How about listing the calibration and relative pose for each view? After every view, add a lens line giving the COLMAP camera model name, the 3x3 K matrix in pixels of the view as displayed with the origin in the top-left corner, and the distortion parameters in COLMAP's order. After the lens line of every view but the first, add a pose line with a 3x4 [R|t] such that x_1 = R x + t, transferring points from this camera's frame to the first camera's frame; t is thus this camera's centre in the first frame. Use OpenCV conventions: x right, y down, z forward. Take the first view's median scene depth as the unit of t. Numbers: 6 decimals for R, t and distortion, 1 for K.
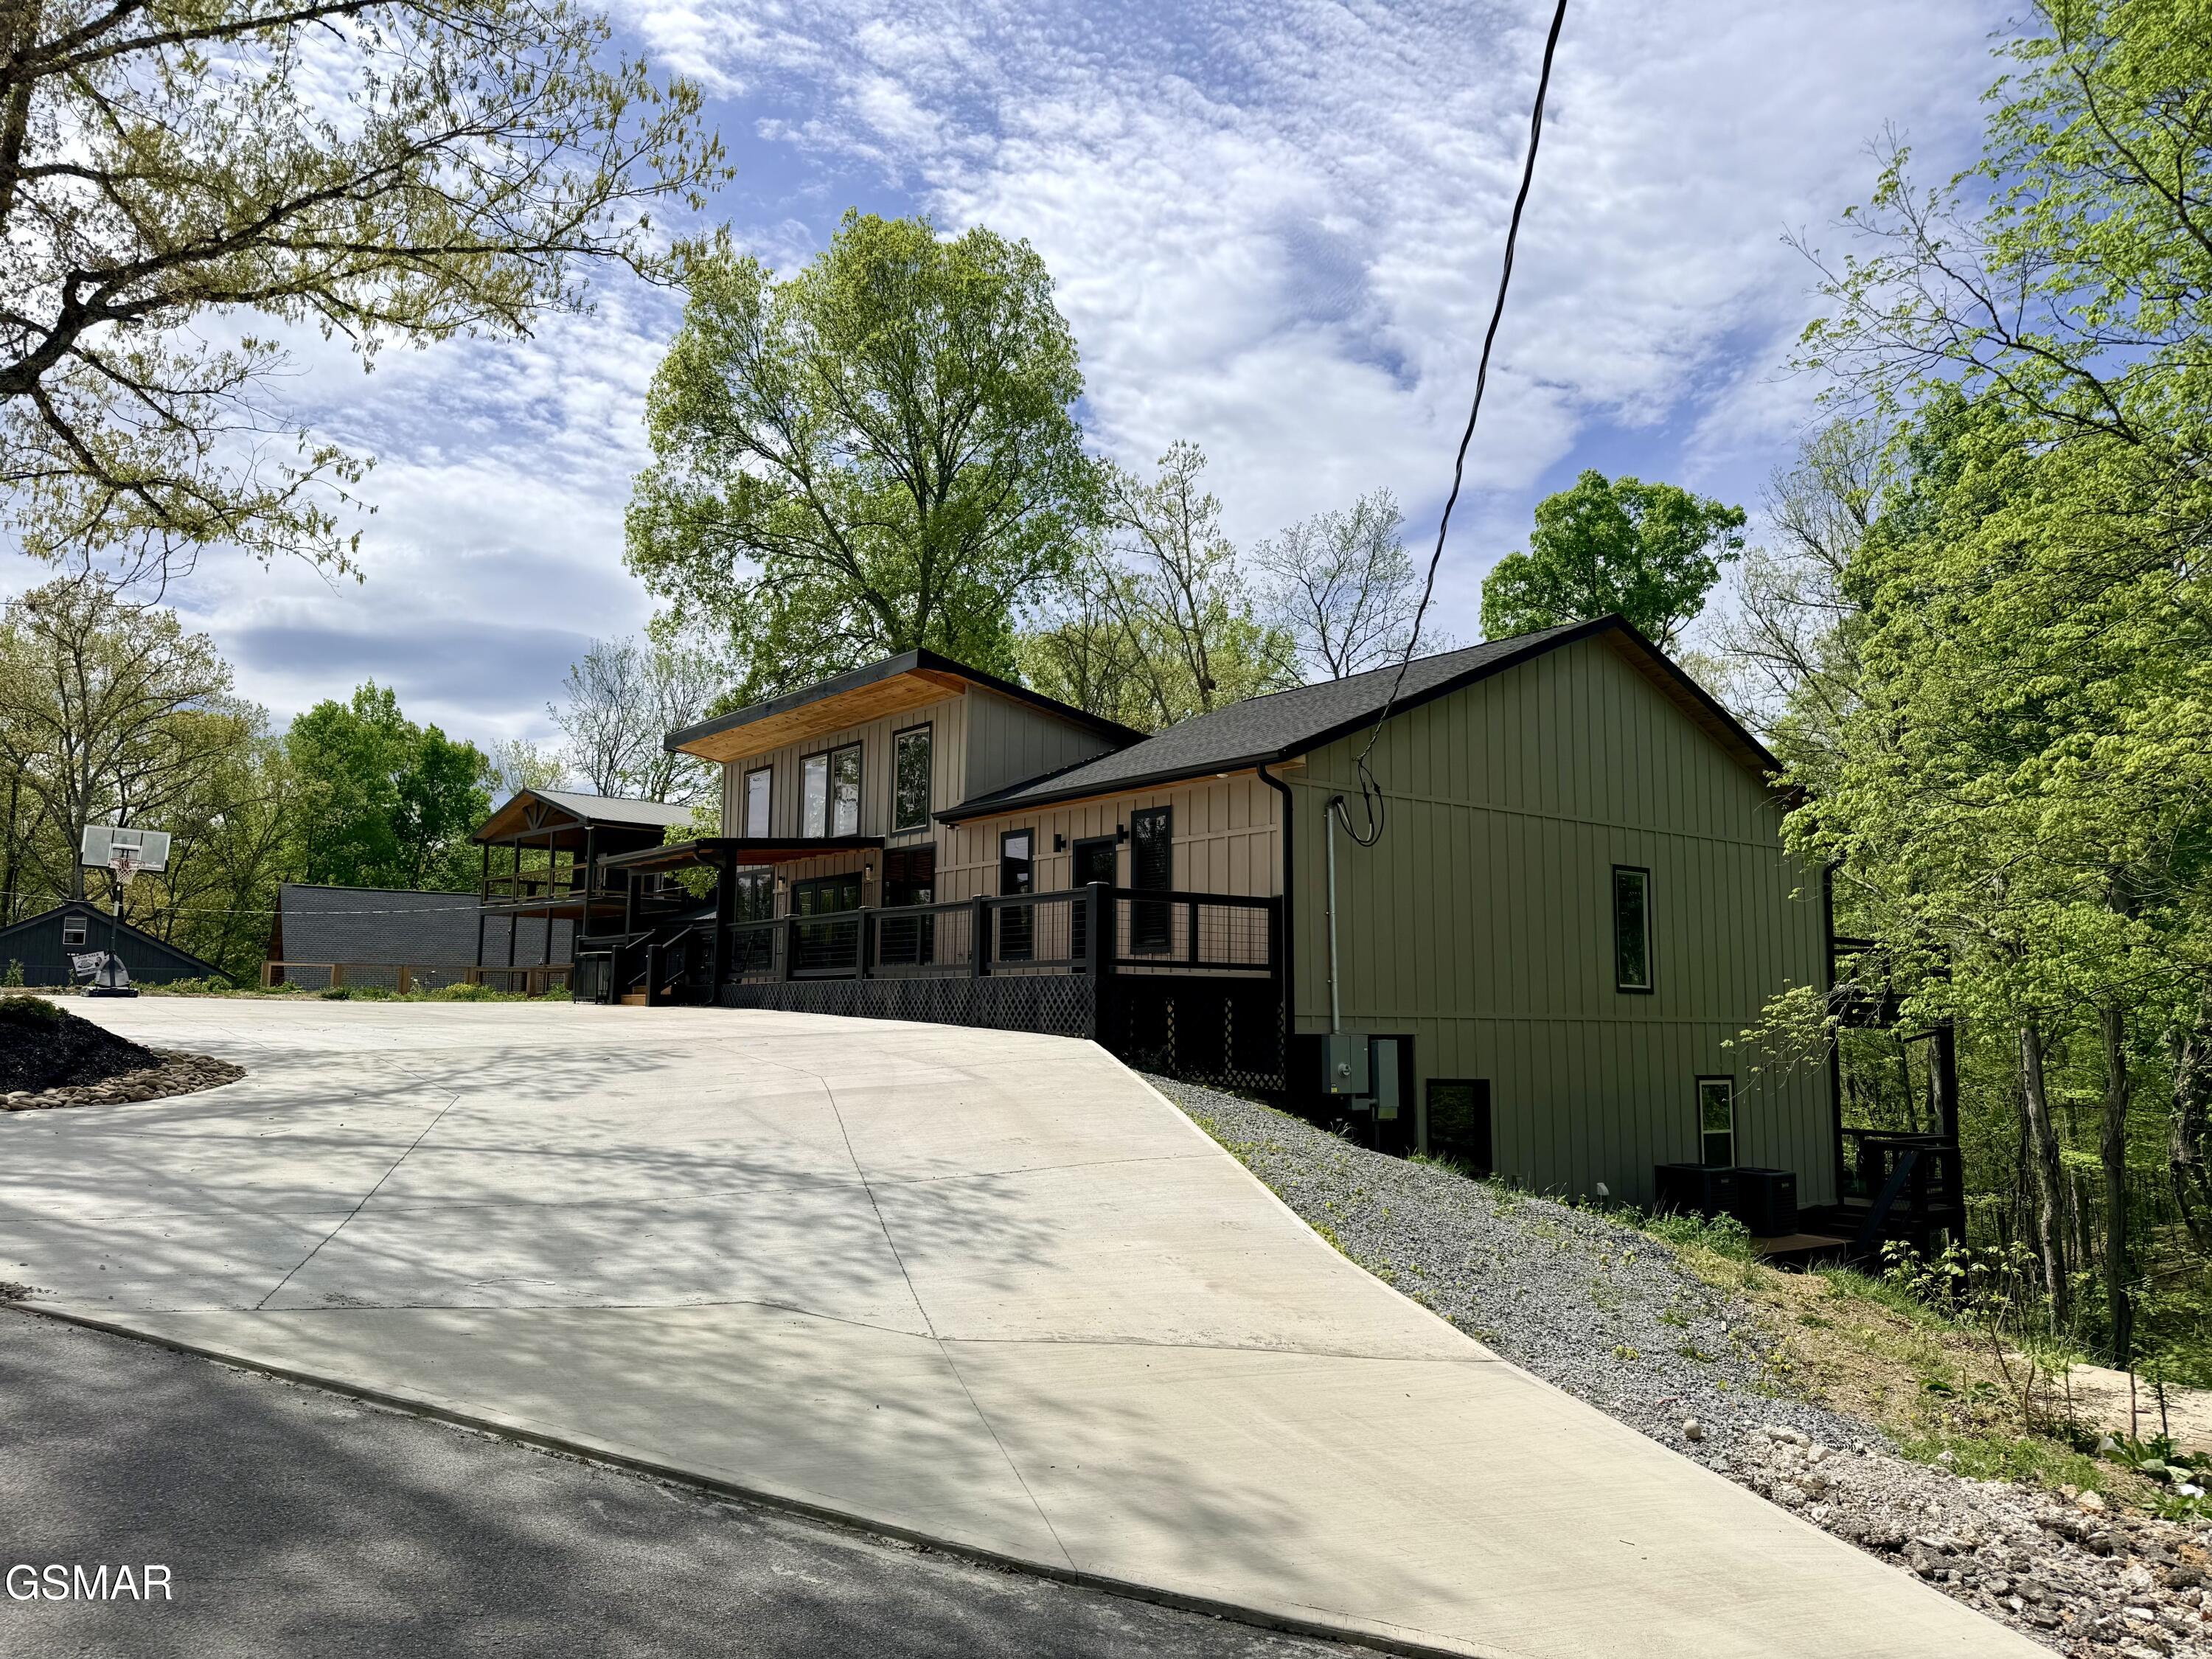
lens RADIAL K [[1820.8, 0, 1106.0], [0, 1820.8, 829.5], [0, 0, 1]] dist [-0.074460, -0.000629]
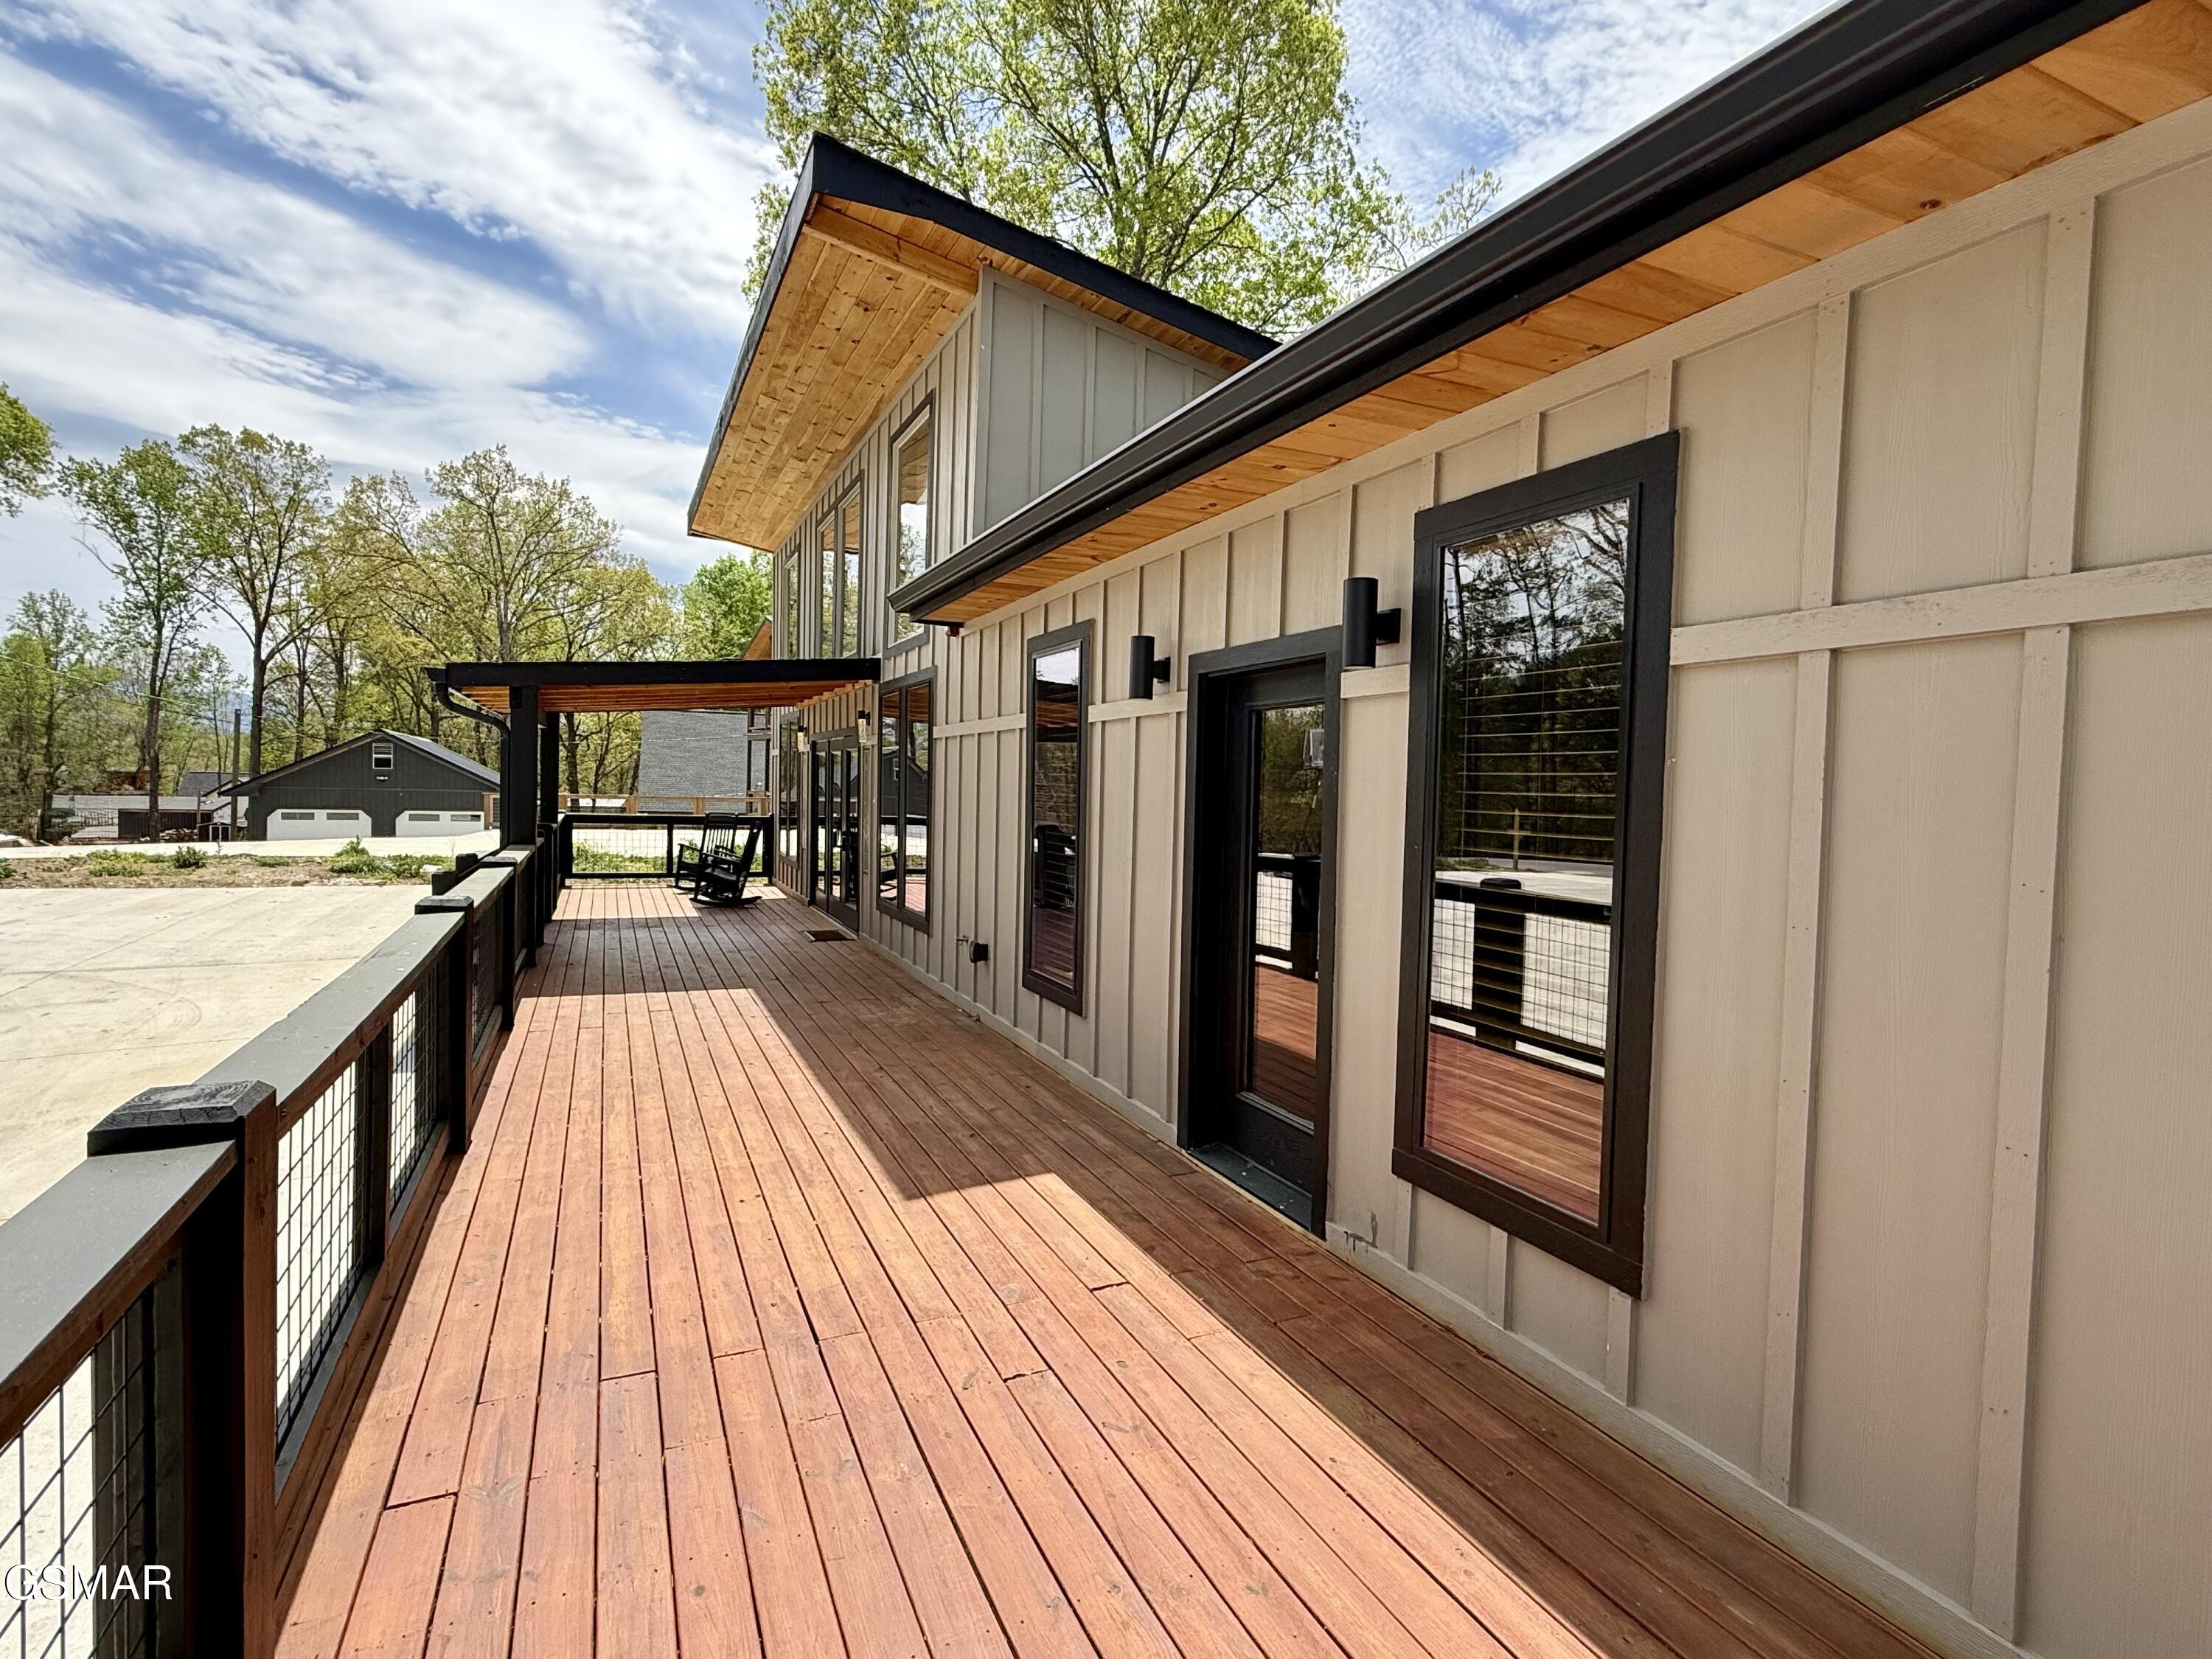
lens RADIAL K [[1088.8, 0, 1102.0], [0, 1088.8, 831.6], [0, 0, 1]] dist [0.000205, 0.000157]
pose [[0.971394, 0.028585, -0.235747, 0.008401], [0.008307, 0.988031, 0.154029, 0.006437], [0.237329, -0.151581, 0.959530, 0.807769]]
